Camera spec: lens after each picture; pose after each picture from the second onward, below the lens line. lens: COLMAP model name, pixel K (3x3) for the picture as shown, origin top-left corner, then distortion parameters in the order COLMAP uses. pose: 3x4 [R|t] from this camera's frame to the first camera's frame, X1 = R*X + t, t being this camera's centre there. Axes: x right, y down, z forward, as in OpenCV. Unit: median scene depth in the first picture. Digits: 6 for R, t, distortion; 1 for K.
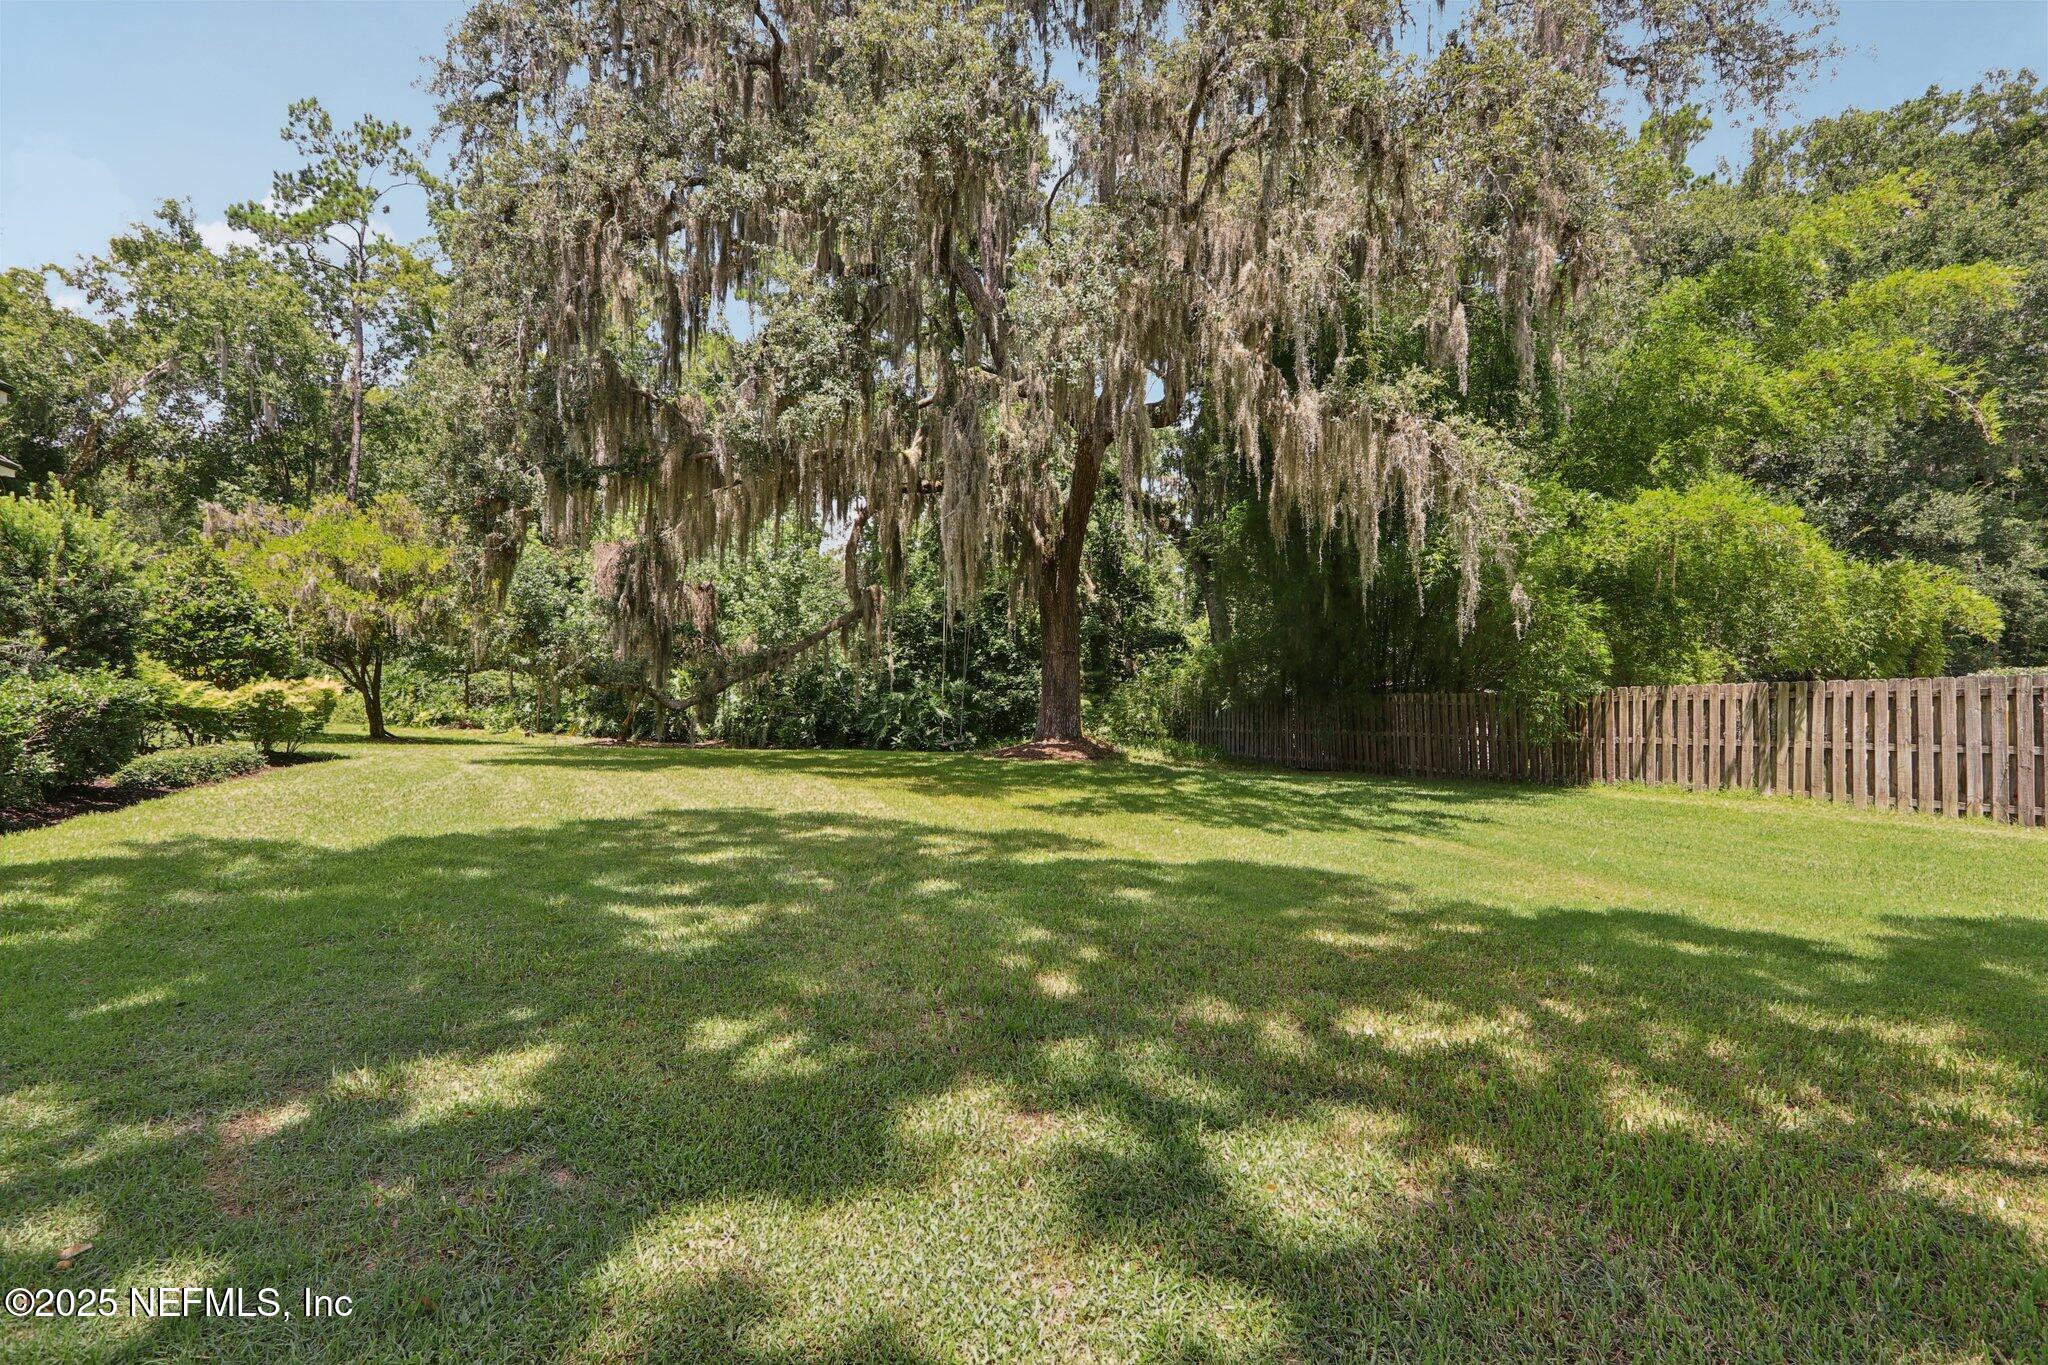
lens RADIAL K [[955.2, 0, 987.2], [0, 955.2, 694.7], [0, 0, 1]] dist [-0.005813, -0.000190]
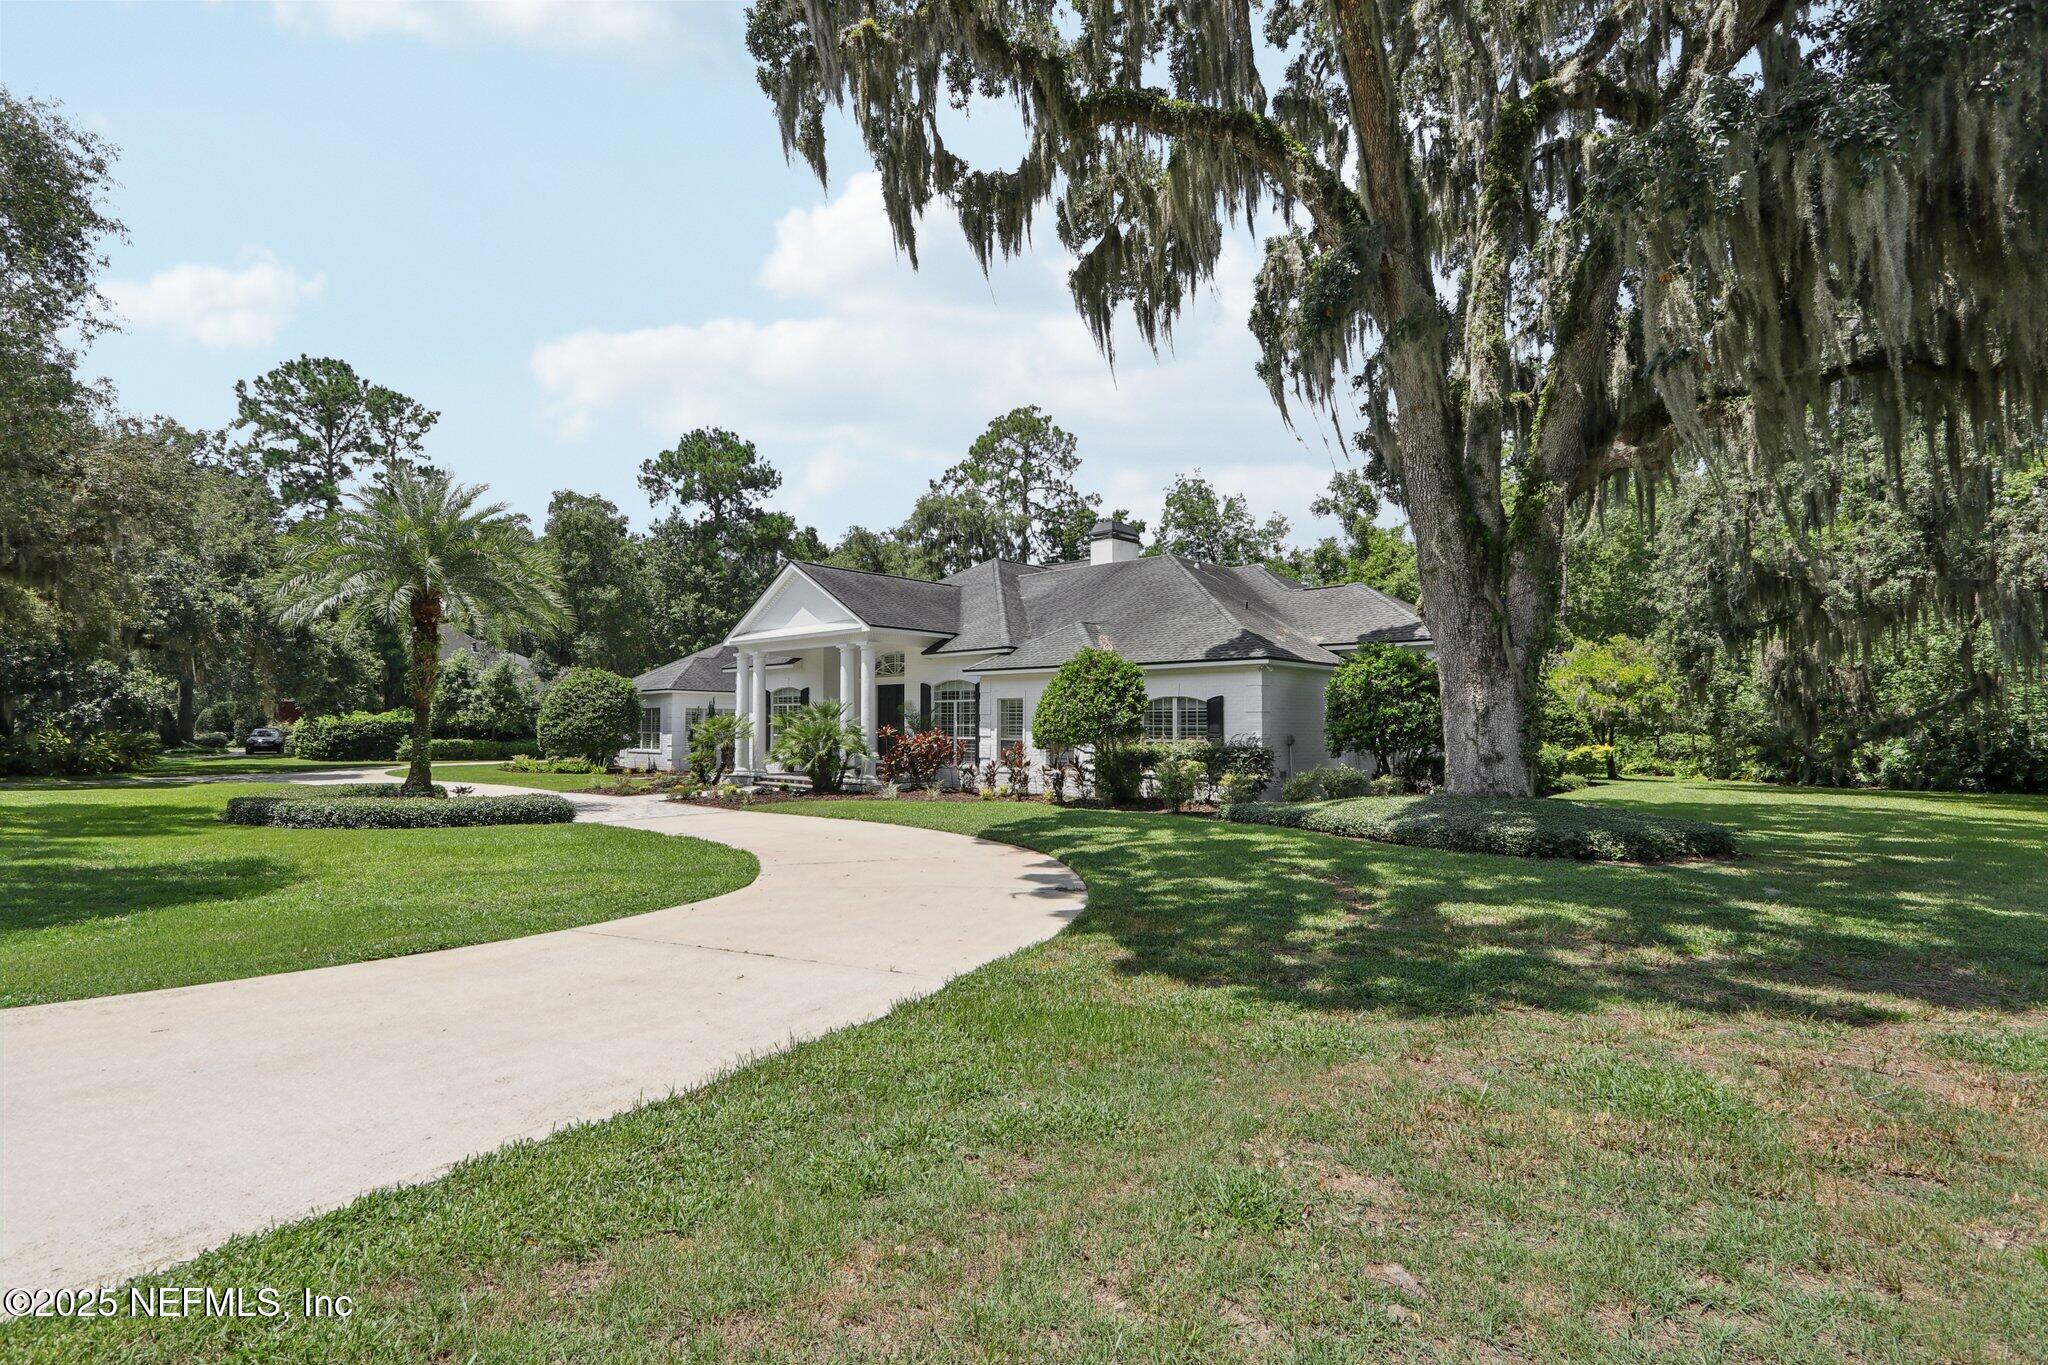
lens RADIAL K [[955.2, 0, 1018.7], [0, 955.2, 718.0], [0, 0, 1]] dist [-0.005813, -0.000190]
pose [[0.485877, -0.043392, -0.872949, 0.393767], [0.012881, 0.999014, -0.042488, -0.003910], [0.873932, 0.009400, 0.485957, -0.893047]]
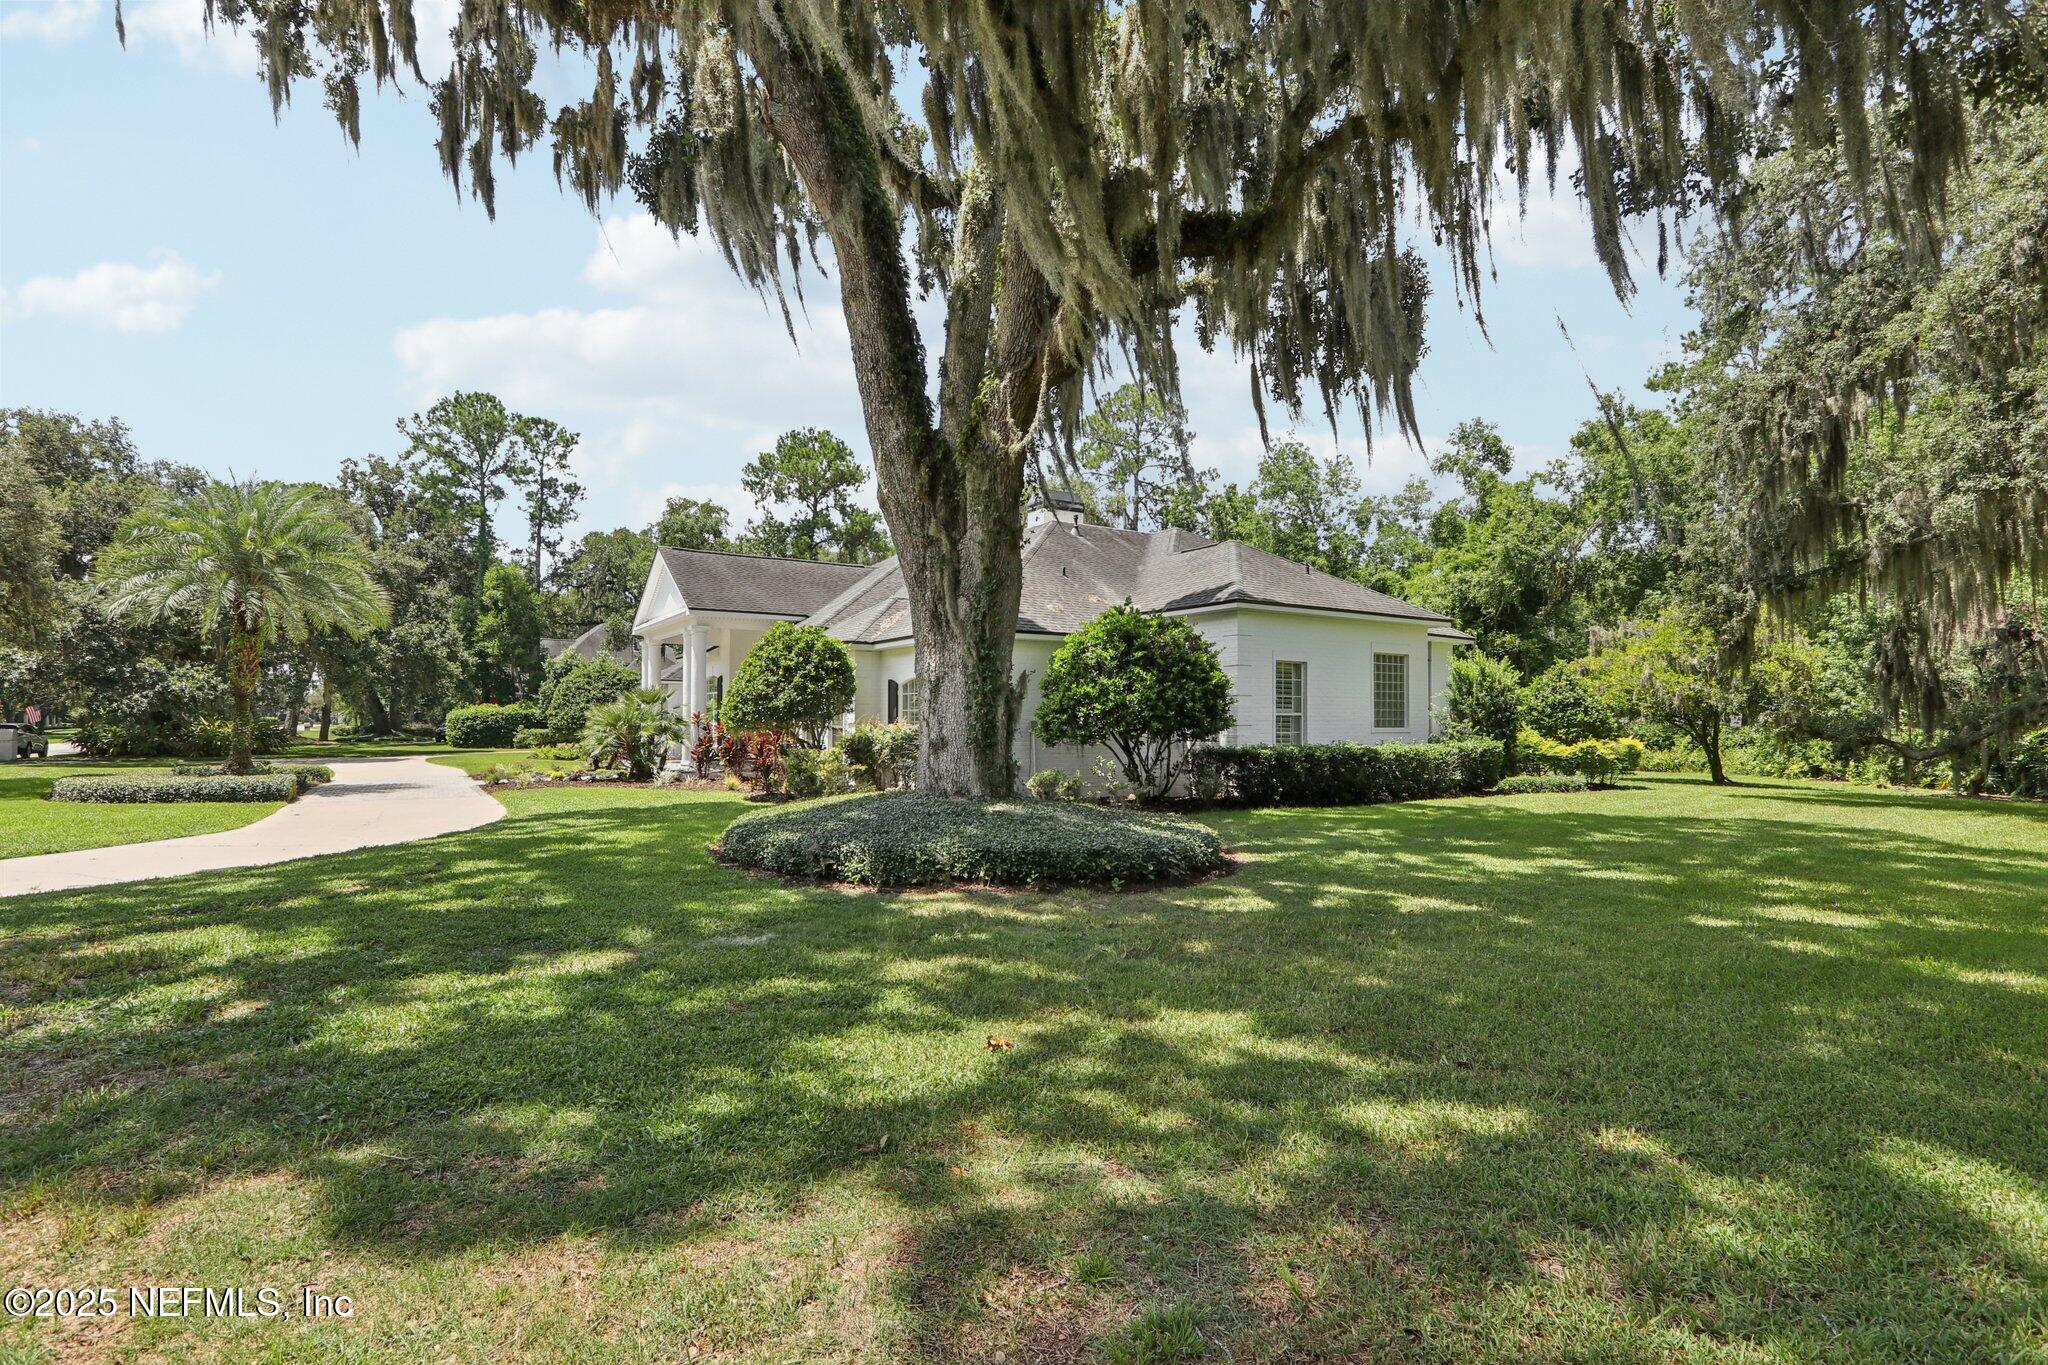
lens RADIAL K [[955.2, 0, 1017.5], [0, 955.2, 730.2], [0, 0, 1]] dist [-0.005813, -0.000190]
pose [[0.239226, -0.026732, -0.970596, 0.489789], [0.002476, 0.999634, -0.026921, 0.008080], [0.970961, 0.004037, 0.239205, -0.302480]]
